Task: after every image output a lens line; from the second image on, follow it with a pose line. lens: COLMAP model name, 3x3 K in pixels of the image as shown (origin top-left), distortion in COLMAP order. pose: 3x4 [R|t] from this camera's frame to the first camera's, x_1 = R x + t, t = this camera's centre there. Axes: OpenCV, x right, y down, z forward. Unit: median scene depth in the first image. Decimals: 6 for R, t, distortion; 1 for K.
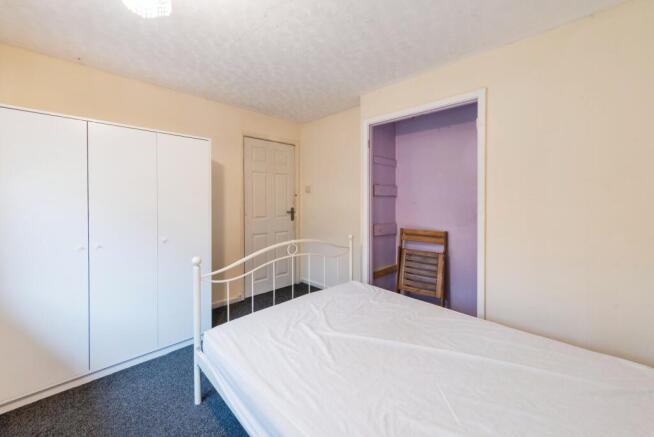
lens RADIAL K [[259.4, 0, 332.0], [0, 259.4, 197.7], [0, 0, 1]] dist [0.000325, 0.000089]
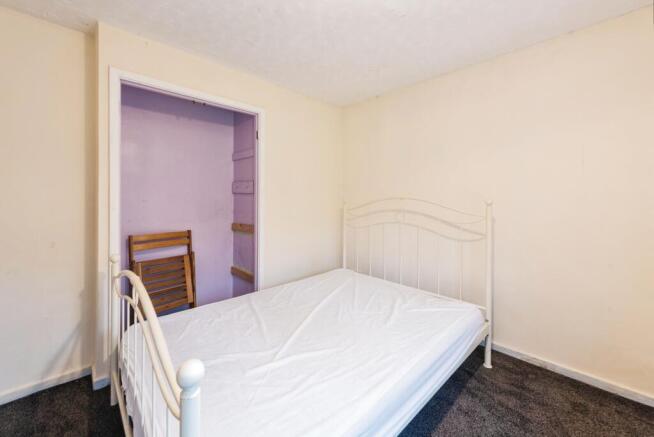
lens RADIAL K [[259.4, 0, 332.0], [0, 259.4, 197.7], [0, 0, 1]] dist [0.000325, 0.000089]
pose [[0.016007, -0.001397, 0.999871, -0.494389], [-0.009785, 0.999951, 0.001553, 0.005872], [-0.999824, -0.009809, 0.015993, 0.468178]]
